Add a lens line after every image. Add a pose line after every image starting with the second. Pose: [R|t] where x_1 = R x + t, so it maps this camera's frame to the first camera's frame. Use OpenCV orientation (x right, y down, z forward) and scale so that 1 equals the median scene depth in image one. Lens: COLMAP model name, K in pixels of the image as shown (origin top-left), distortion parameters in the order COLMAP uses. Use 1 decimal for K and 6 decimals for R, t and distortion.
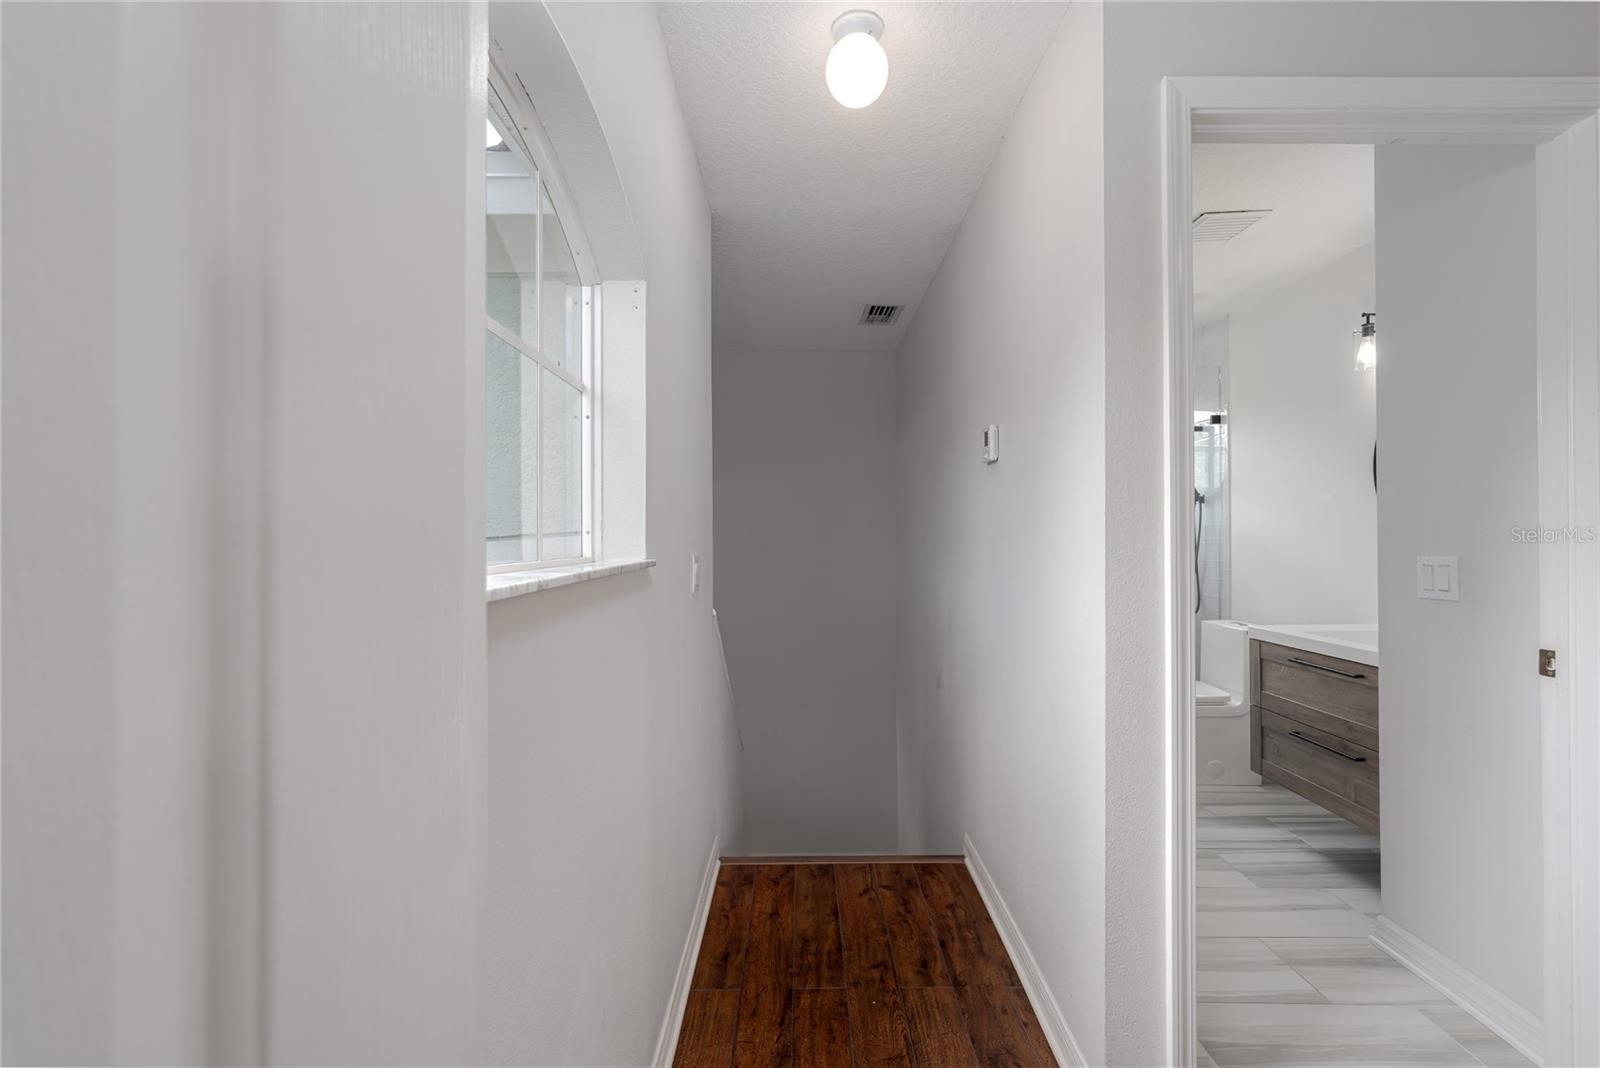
lens RADIAL K [[729.6, 0, 803.8], [0, 729.6, 525.6], [0, 0, 1]] dist [-0.001650, -0.000249]
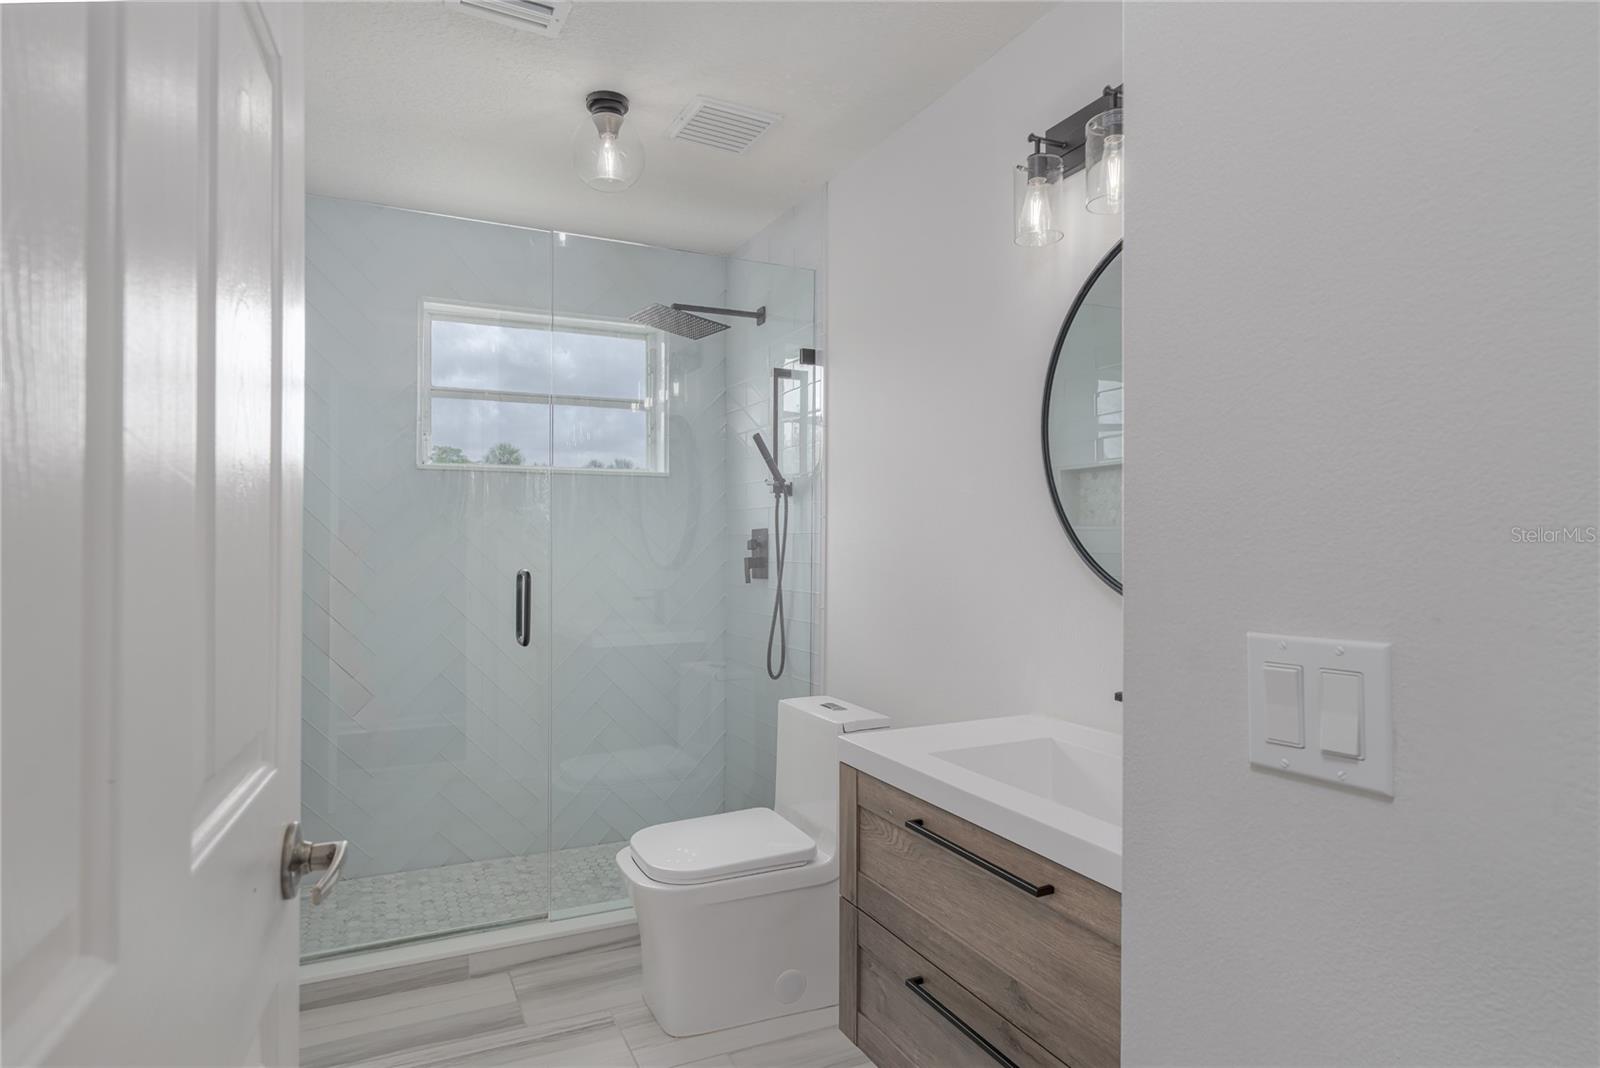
lens RADIAL K [[865.5, 0, 796.9], [0, 865.5, 526.3], [0, 0, 1]] dist [-0.002147, 0.001555]
pose [[0.896391, 0.012641, 0.443084, 0.331297], [-0.010057, 0.999916, -0.008182, -0.000027], [-0.443150, 0.002879, 0.896443, 0.498540]]
